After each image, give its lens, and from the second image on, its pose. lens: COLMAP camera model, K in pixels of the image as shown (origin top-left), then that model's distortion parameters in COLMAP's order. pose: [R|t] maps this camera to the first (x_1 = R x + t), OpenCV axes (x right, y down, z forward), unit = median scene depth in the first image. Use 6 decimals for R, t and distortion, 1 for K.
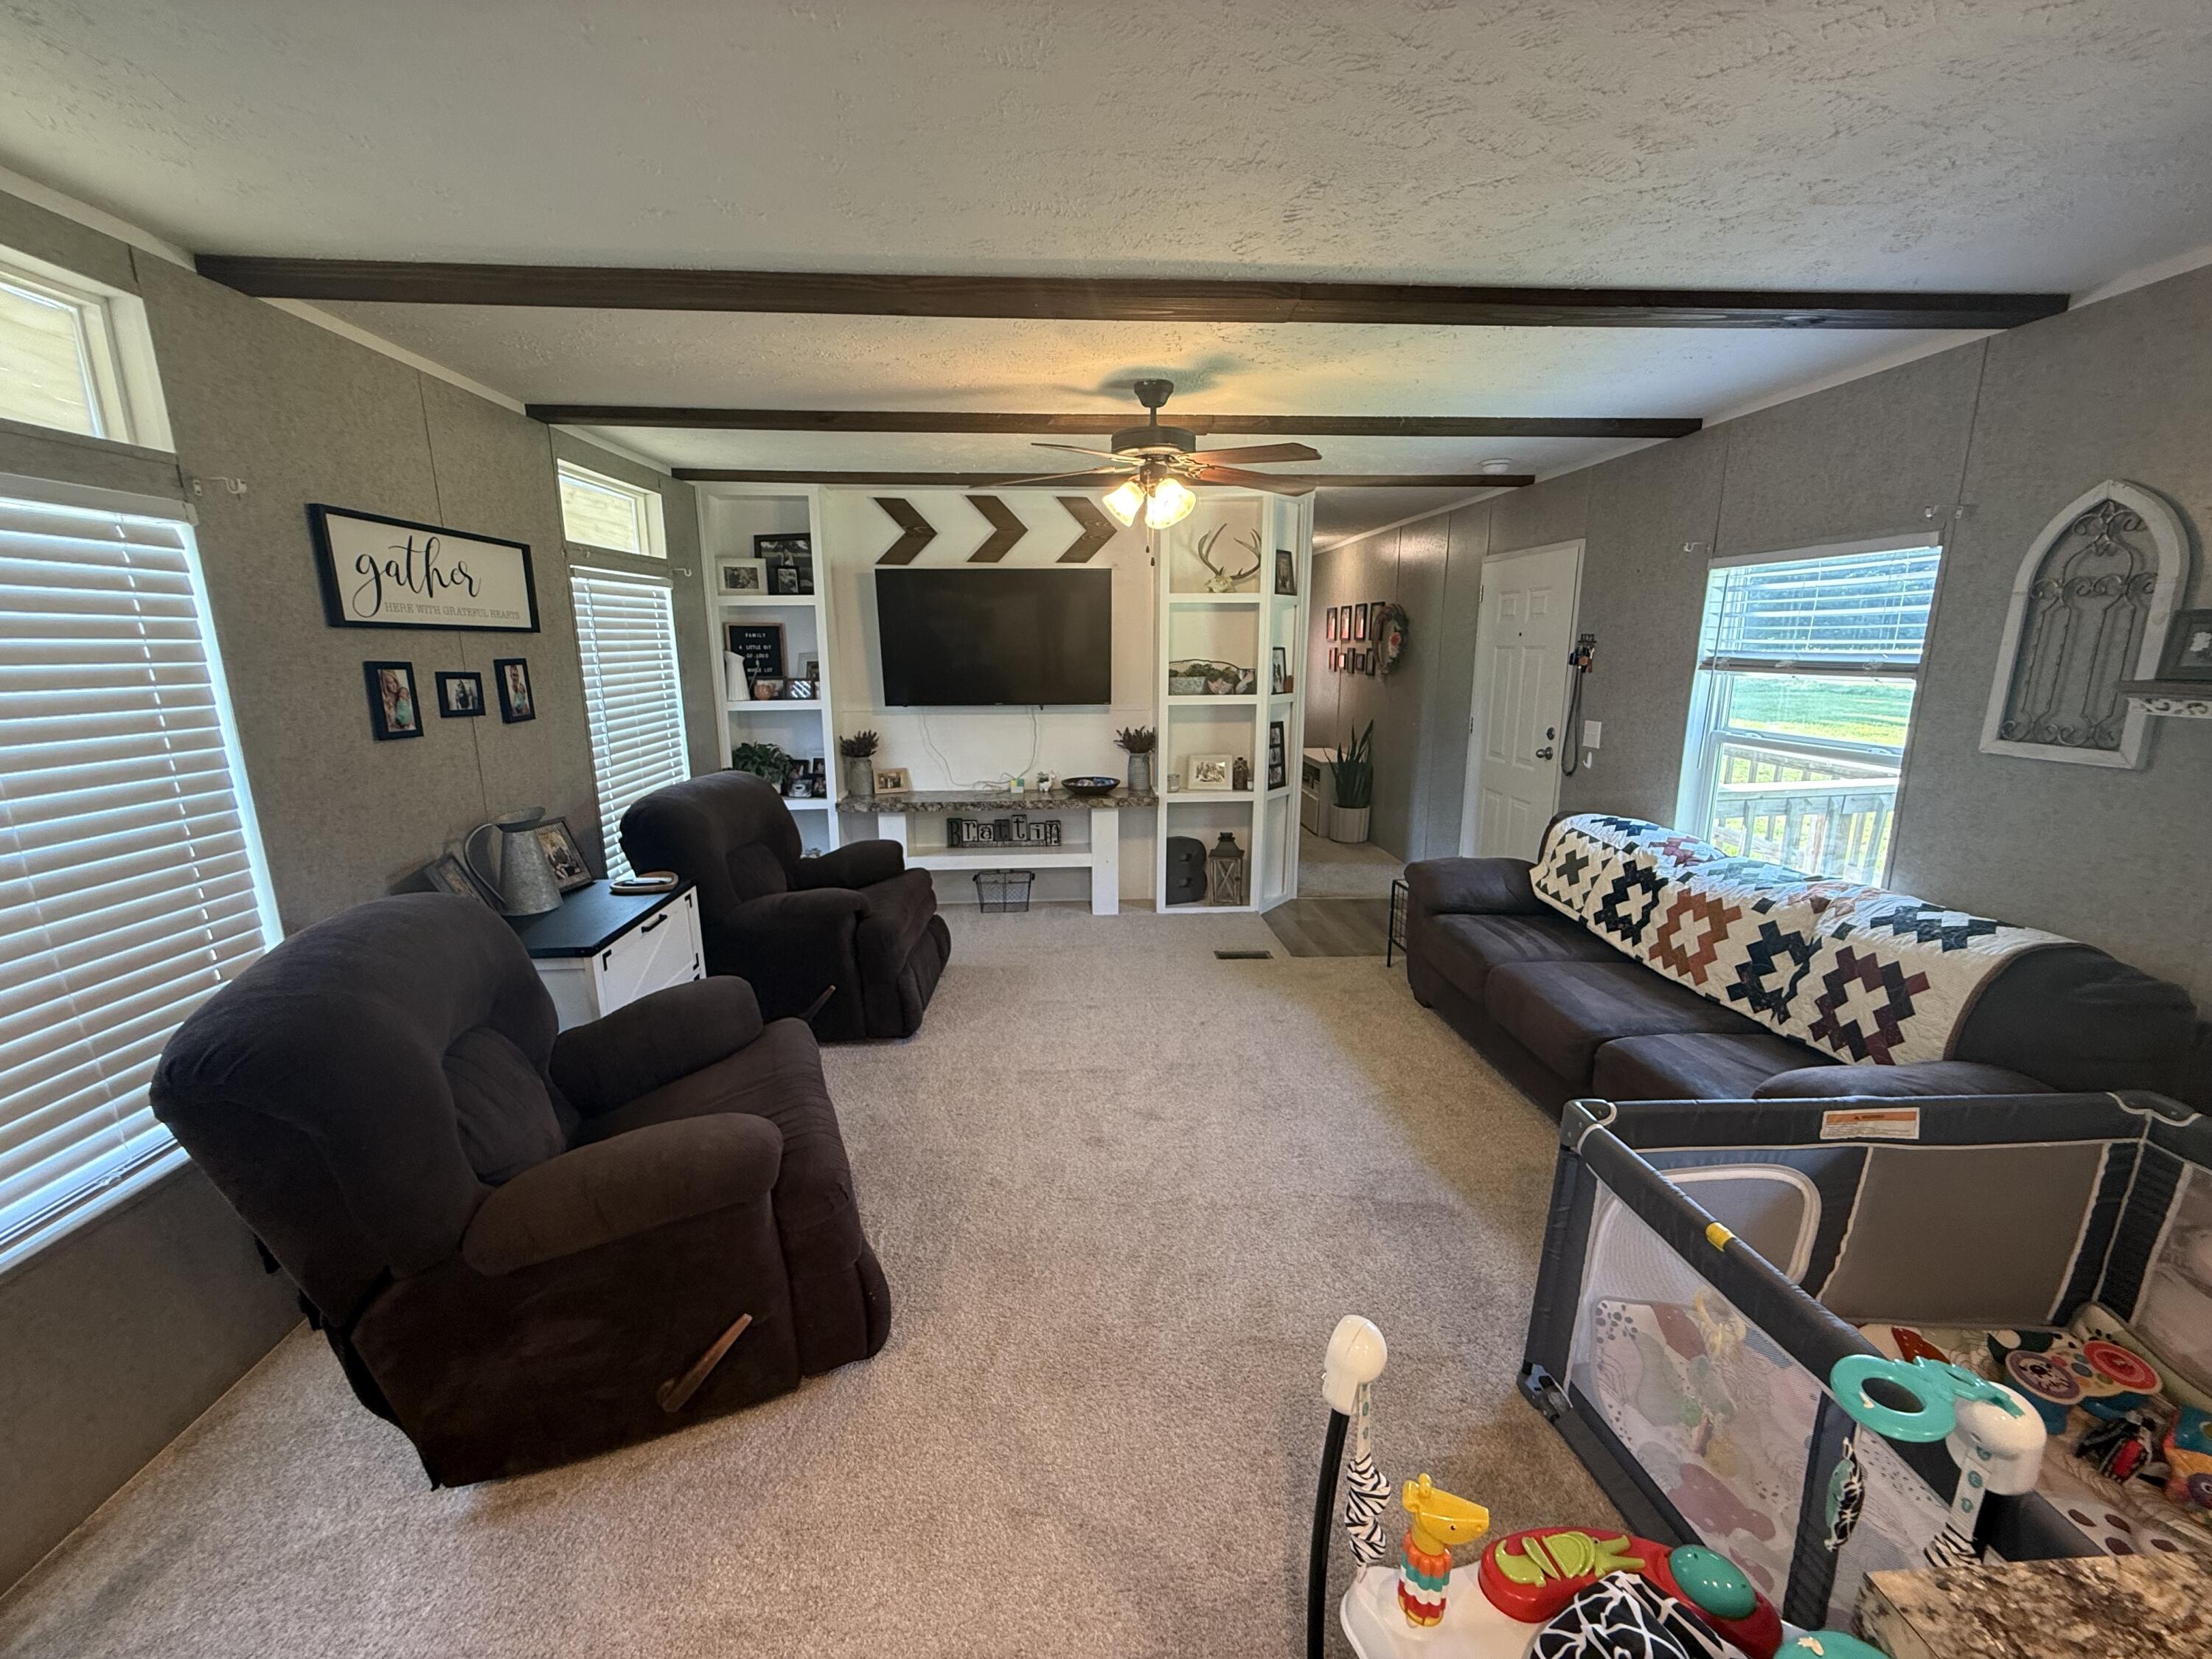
lens RADIAL K [[887.2, 0, 1105.9], [0, 887.2, 835.0], [0, 0, 1]] dist [-0.000977, 0.000102]
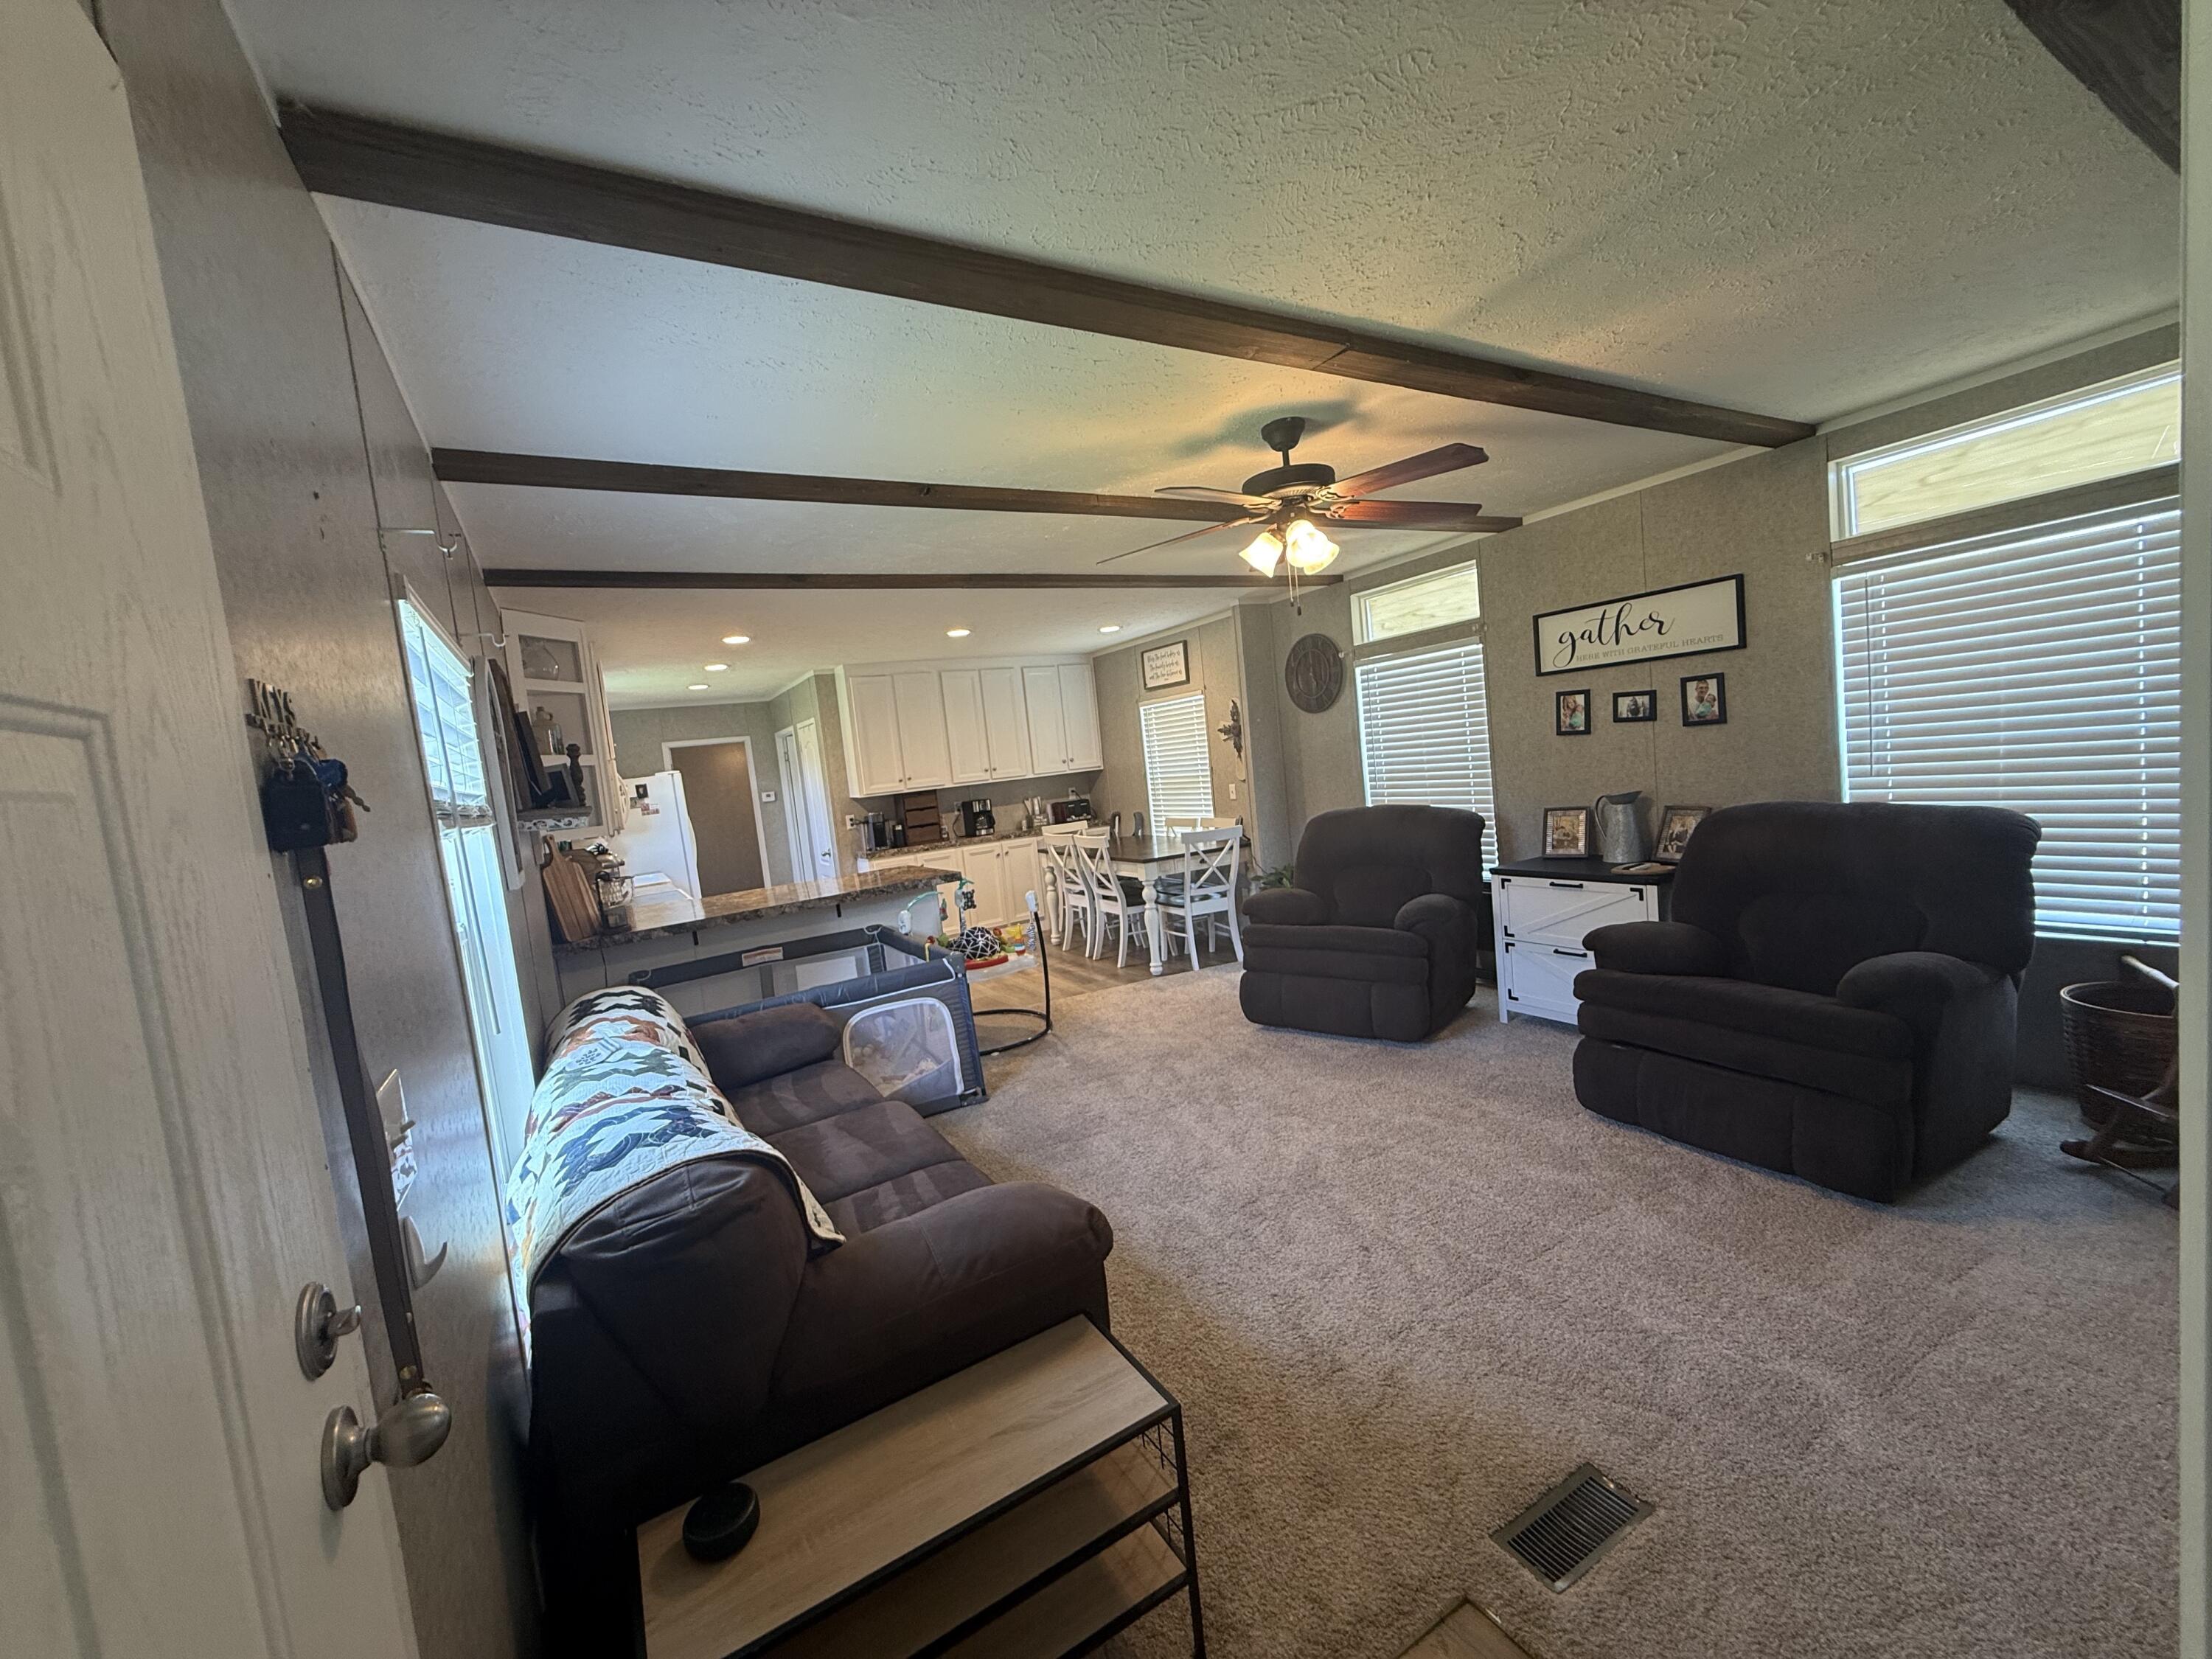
lens RADIAL K [[887.2, 0, 1105.9], [0, 887.2, 835.0], [0, 0, 1]] dist [-0.000977, 0.000102]
pose [[-0.886985, 0.139838, -0.440117, 0.742298], [0.014077, 0.960795, 0.276904, -0.383611], [0.461584, 0.239414, -0.854179, 1.954060]]
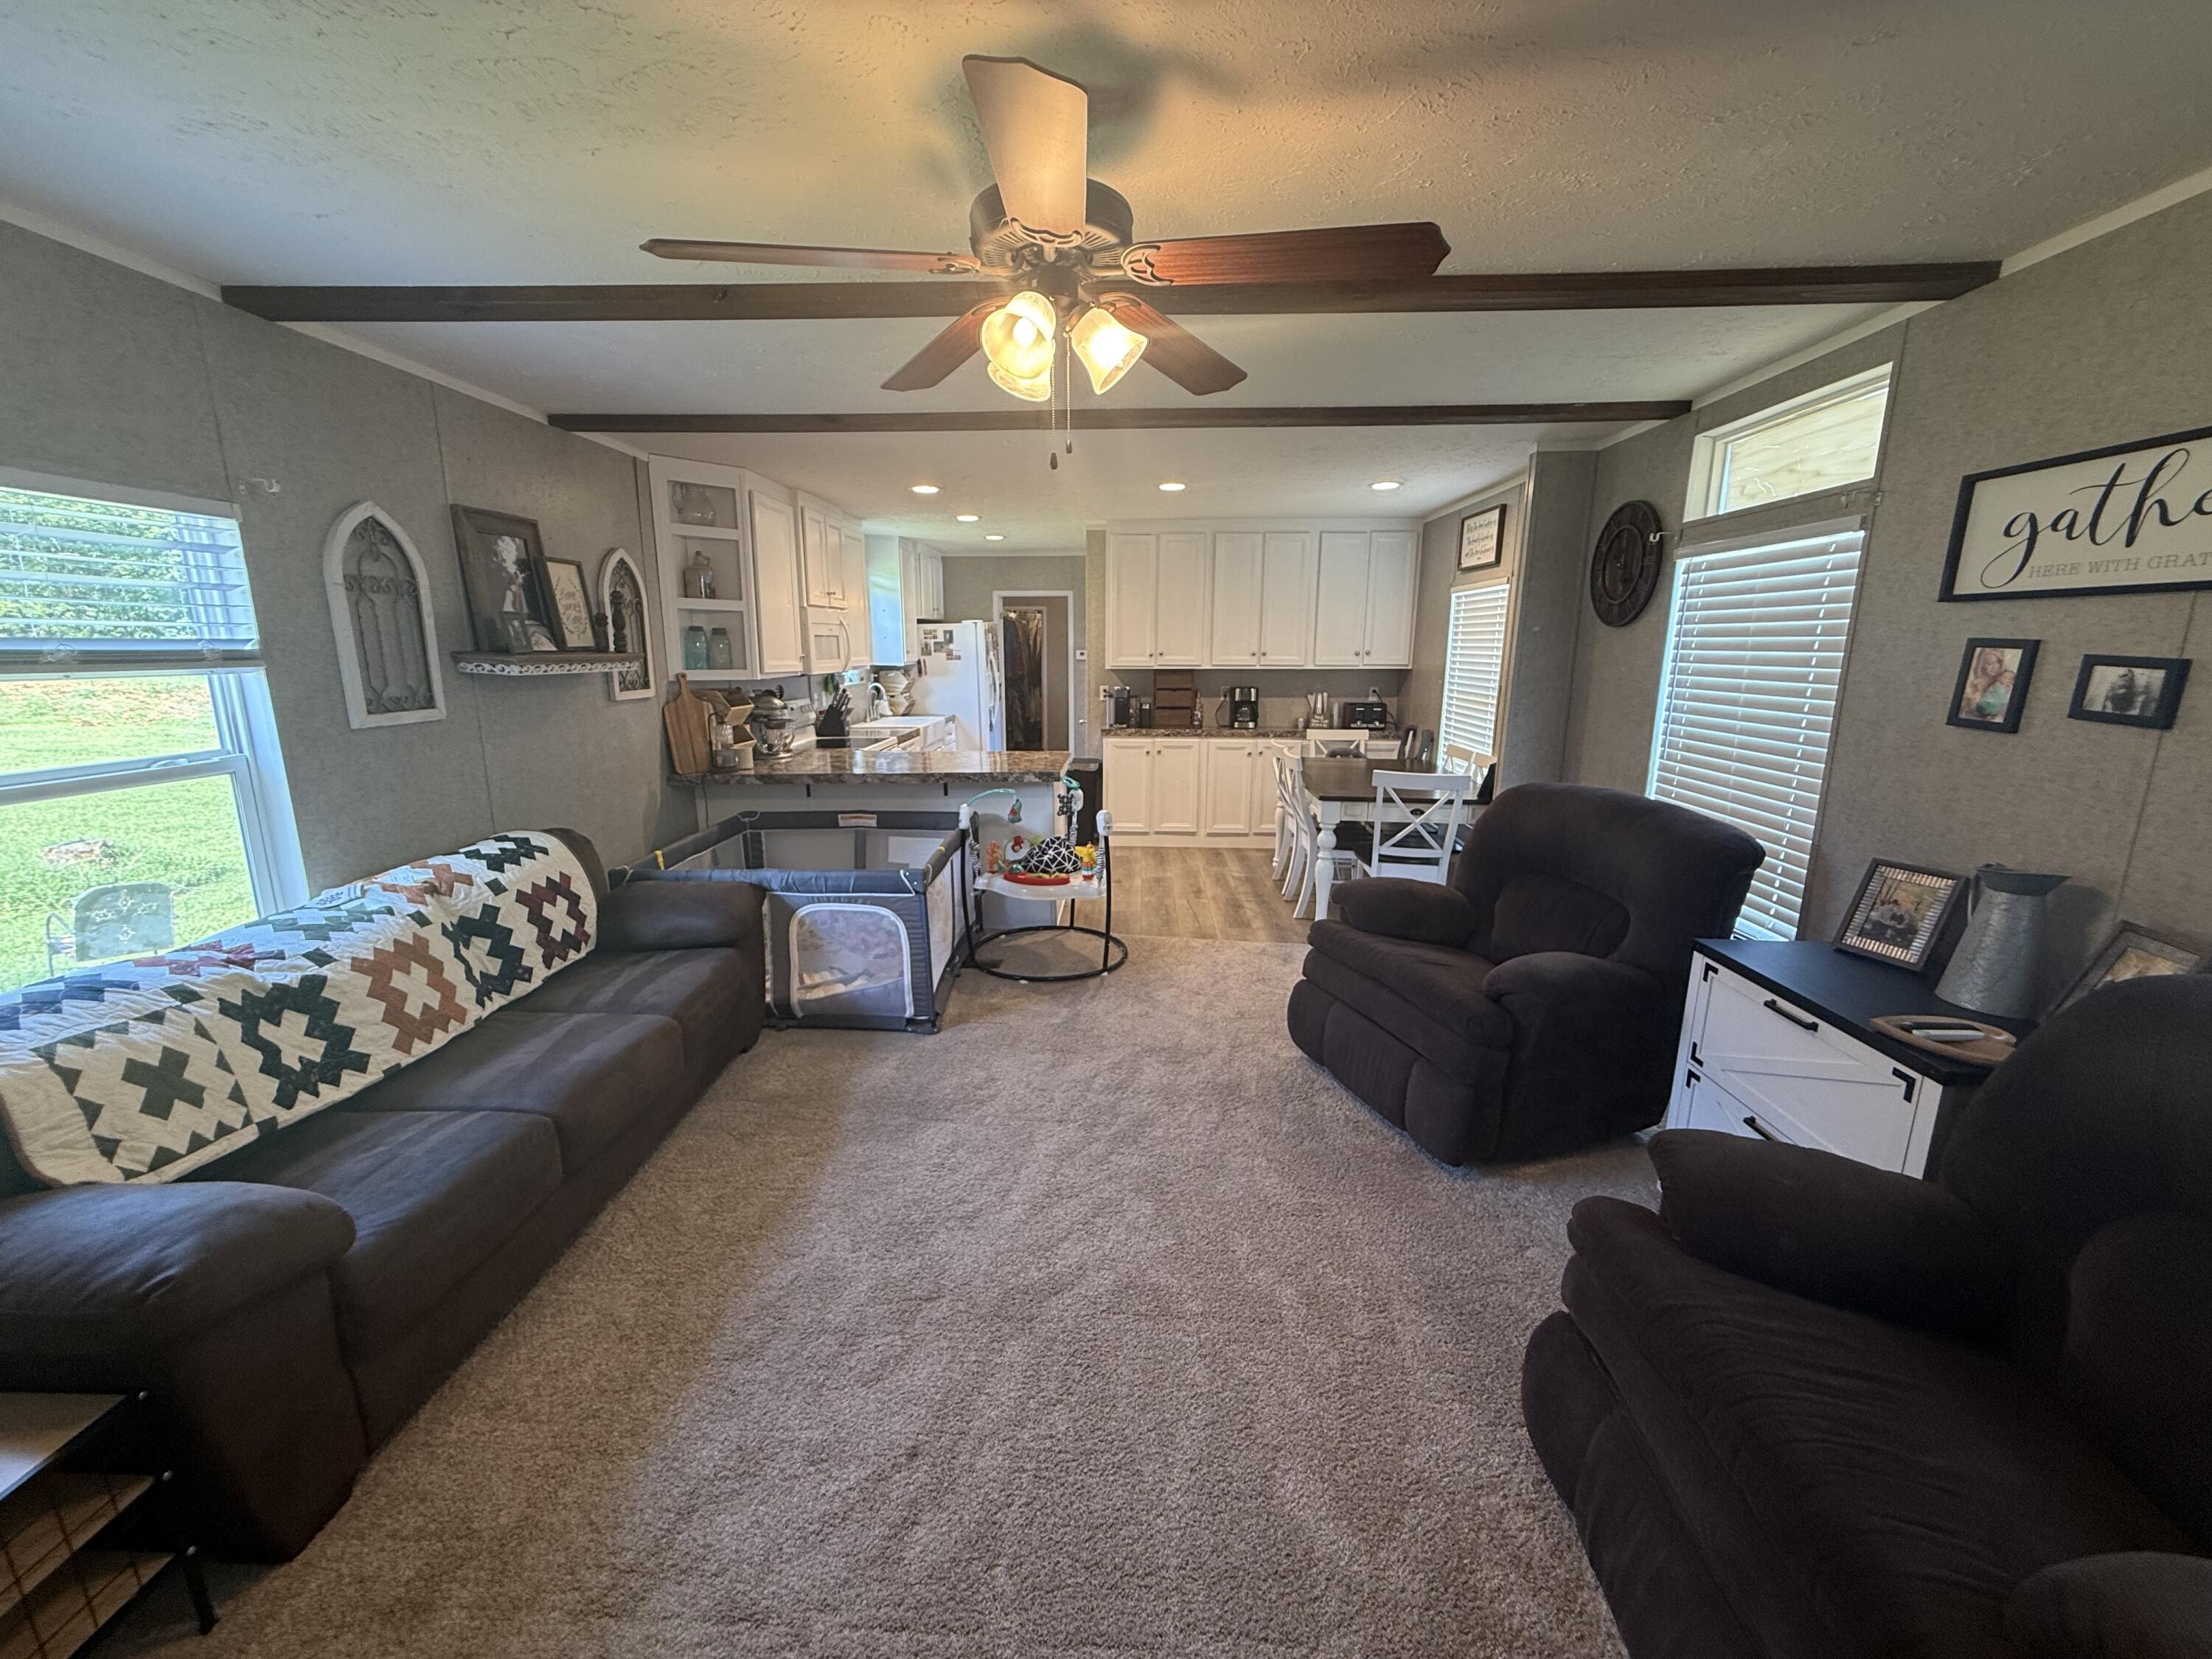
lens RADIAL K [[887.2, 0, 1105.9], [0, 887.2, 835.0], [0, 0, 1]] dist [-0.000977, 0.000102]
pose [[-0.995076, -0.016799, 0.097679, -0.037794], [0.024828, 0.911860, 0.409750, -0.360049], [-0.095953, 0.410158, -0.906953, 1.766118]]
